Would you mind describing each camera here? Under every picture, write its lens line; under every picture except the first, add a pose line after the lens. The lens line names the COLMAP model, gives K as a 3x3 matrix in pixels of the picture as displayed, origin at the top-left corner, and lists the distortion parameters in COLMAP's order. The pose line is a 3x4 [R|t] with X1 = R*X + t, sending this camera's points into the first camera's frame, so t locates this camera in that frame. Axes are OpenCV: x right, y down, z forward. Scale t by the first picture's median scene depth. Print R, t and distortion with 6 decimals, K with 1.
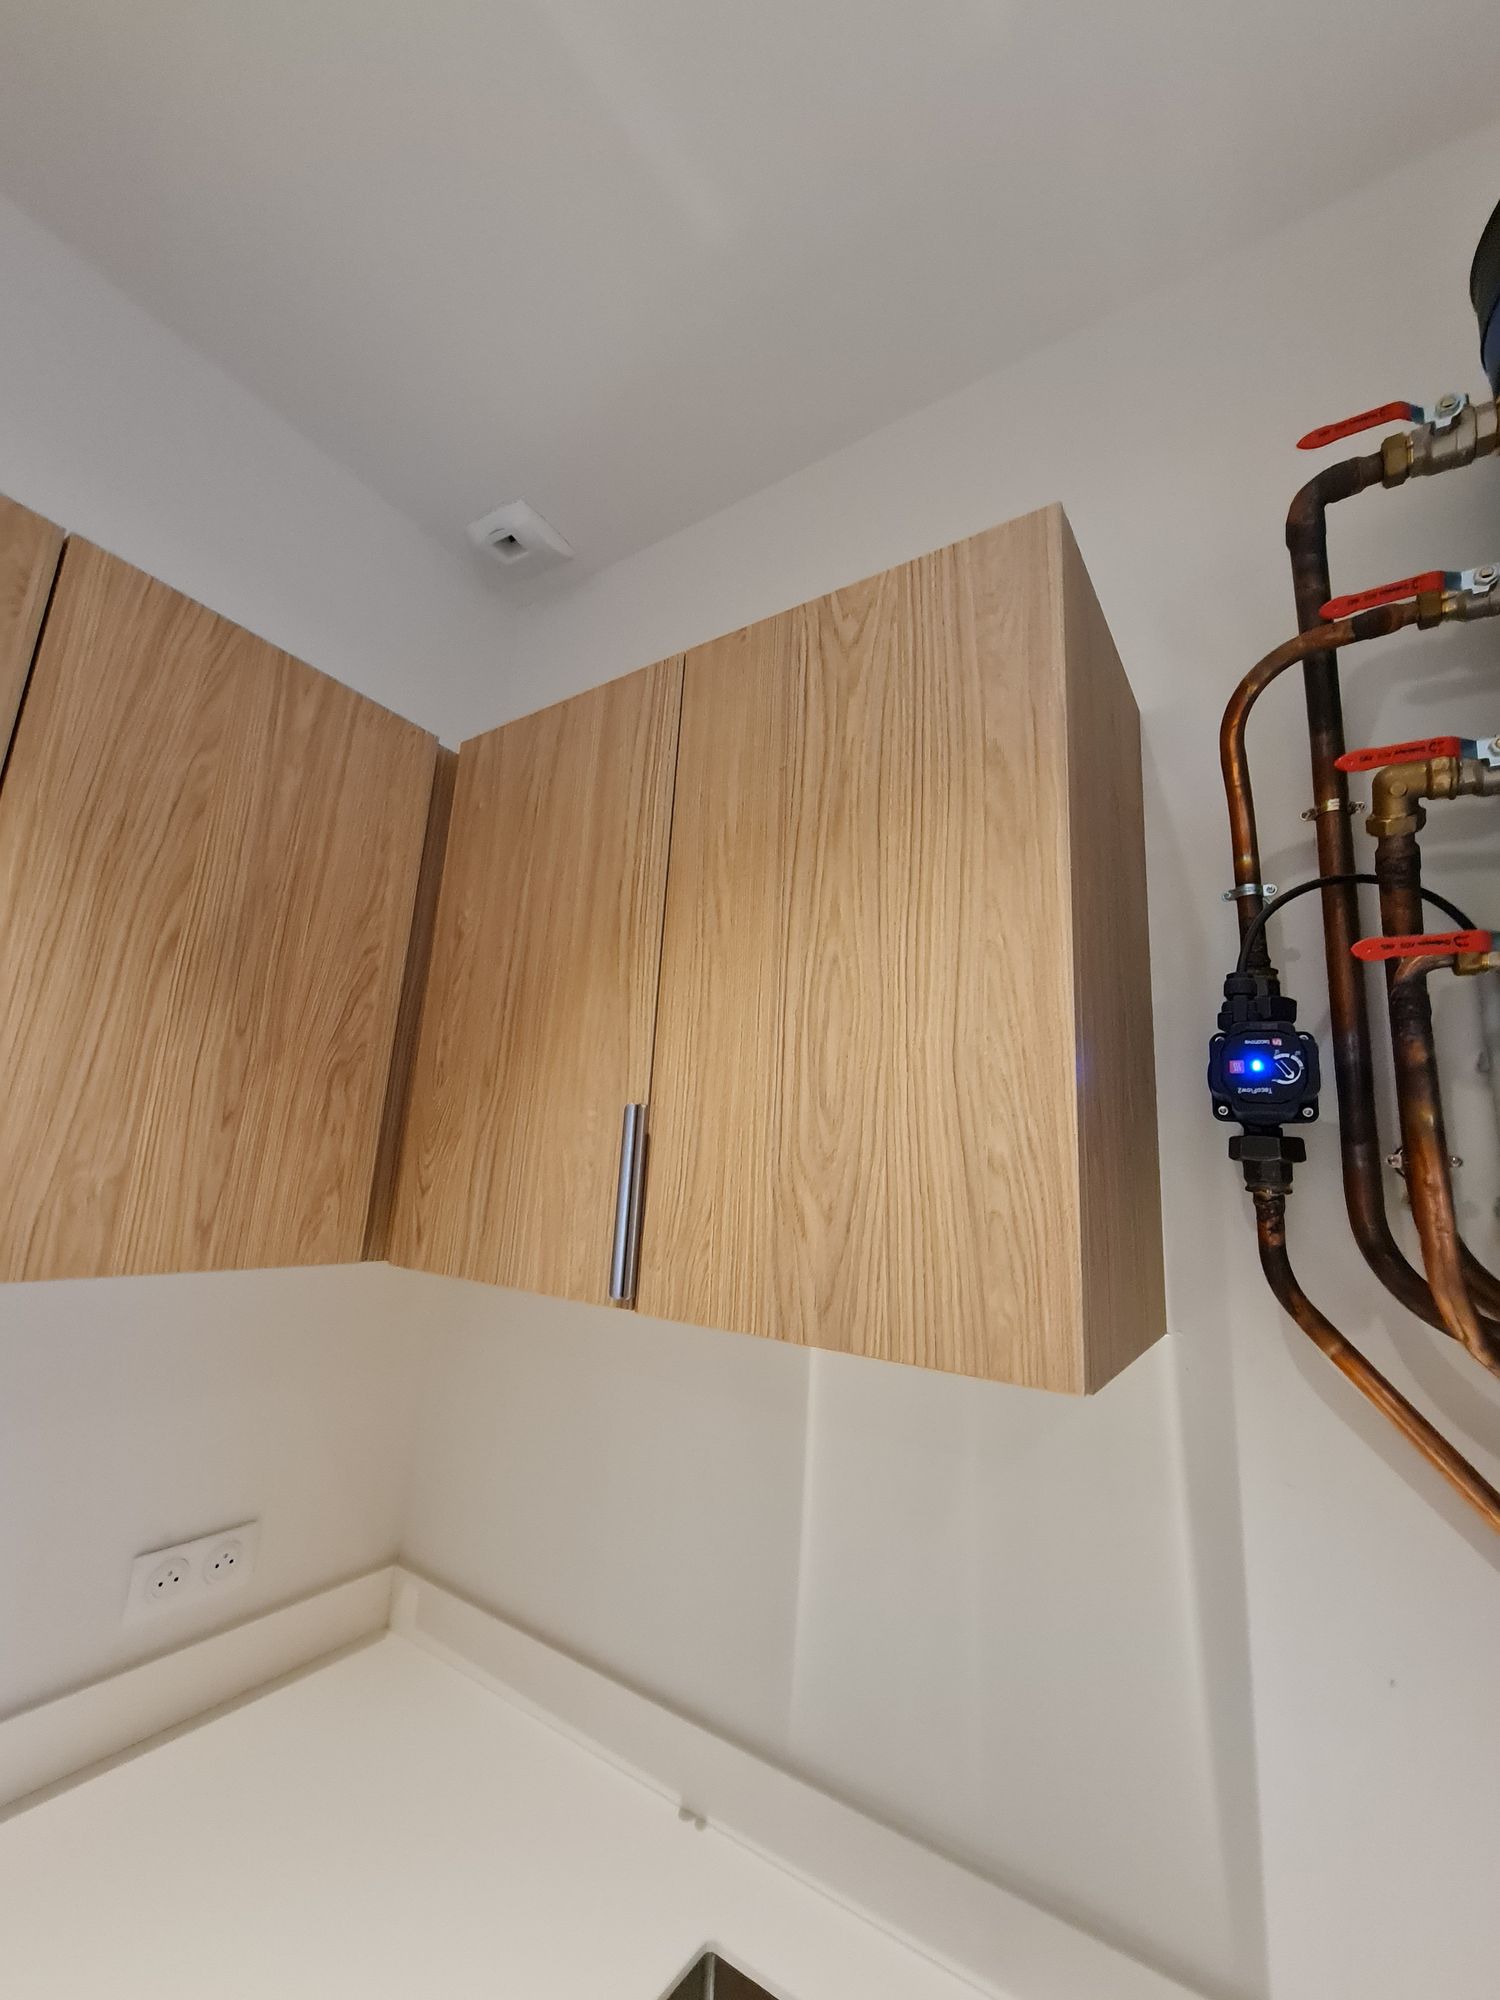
lens RADIAL K [[808.7, 0, 740.4], [0, 808.7, 1011.1], [0, 0, 1]] dist [-0.001867, 0.000110]
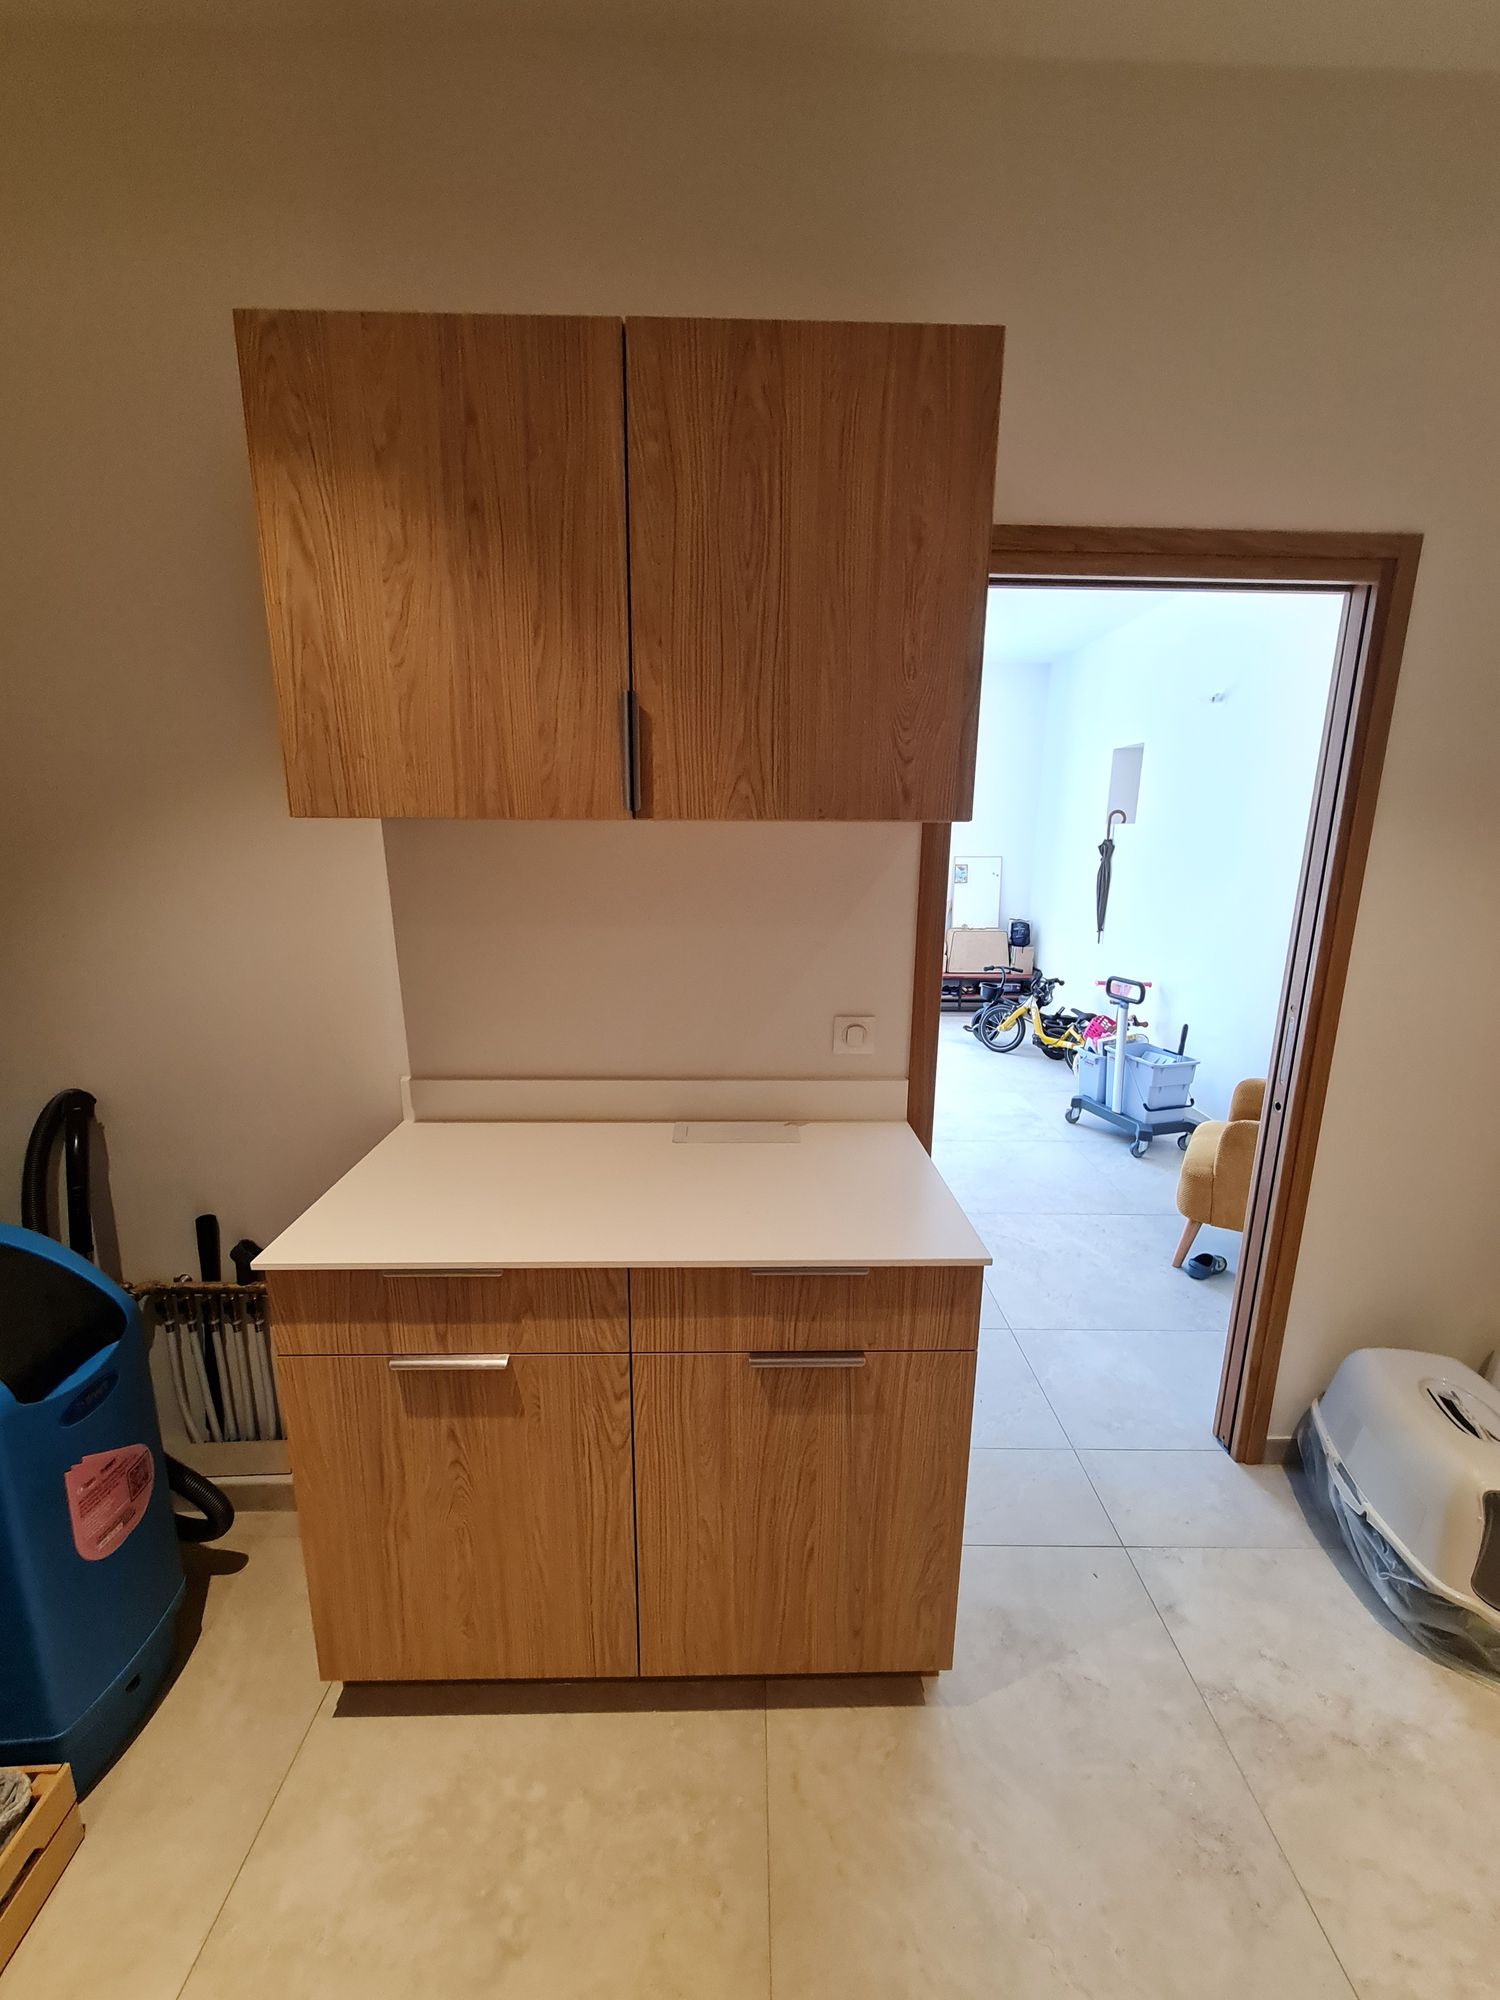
lens RADIAL K [[808.7, 0, 740.4], [0, 808.7, 1011.1], [0, 0, 1]] dist [-0.001867, 0.000110]
pose [[0.814962, -0.177584, 0.551634, -0.405812], [-0.076681, 0.910477, 0.406389, -1.892283], [-0.574418, -0.373492, 0.728387, -0.038426]]
